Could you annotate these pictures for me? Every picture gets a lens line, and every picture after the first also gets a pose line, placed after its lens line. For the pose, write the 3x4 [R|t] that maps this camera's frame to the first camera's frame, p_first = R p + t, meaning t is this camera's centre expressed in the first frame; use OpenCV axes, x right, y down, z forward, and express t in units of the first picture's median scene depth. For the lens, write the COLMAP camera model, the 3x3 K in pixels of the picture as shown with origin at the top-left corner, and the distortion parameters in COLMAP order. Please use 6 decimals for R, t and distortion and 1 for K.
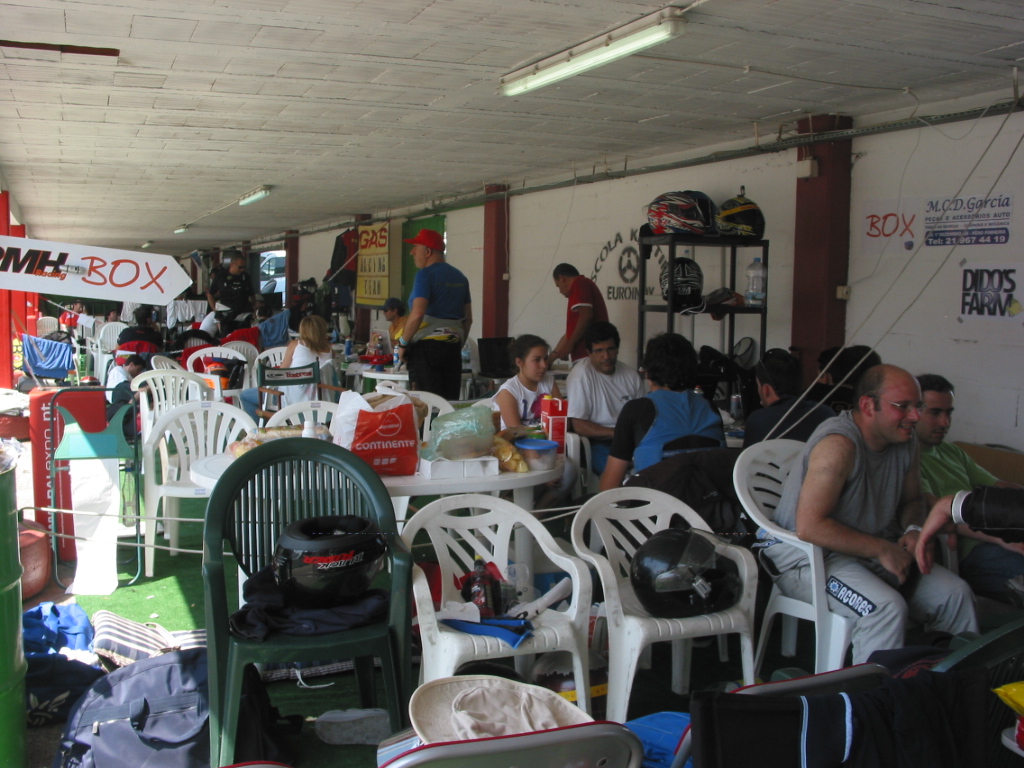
lens RADIAL K [[1026.8, 0, 512.0], [0, 1026.8, 384.0], [0, 0, 1]] dist [-0.186300, 0.231614]
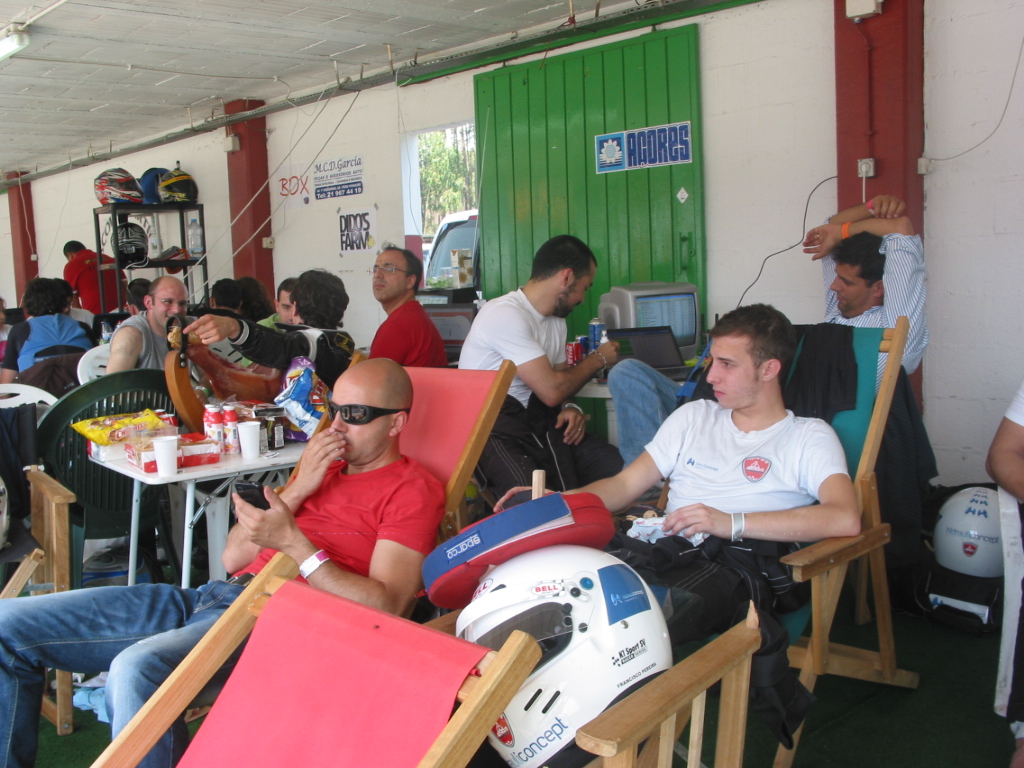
lens RADIAL K [[1026.8, 0, 512.0], [0, 1026.8, 384.0], [0, 0, 1]] dist [-0.186300, 0.231614]
pose [[0.937471, -0.096196, 0.334507, 0.202823], [0.090643, 0.995362, 0.032210, 0.078661], [-0.336055, 0.000125, 0.941842, -0.308019]]
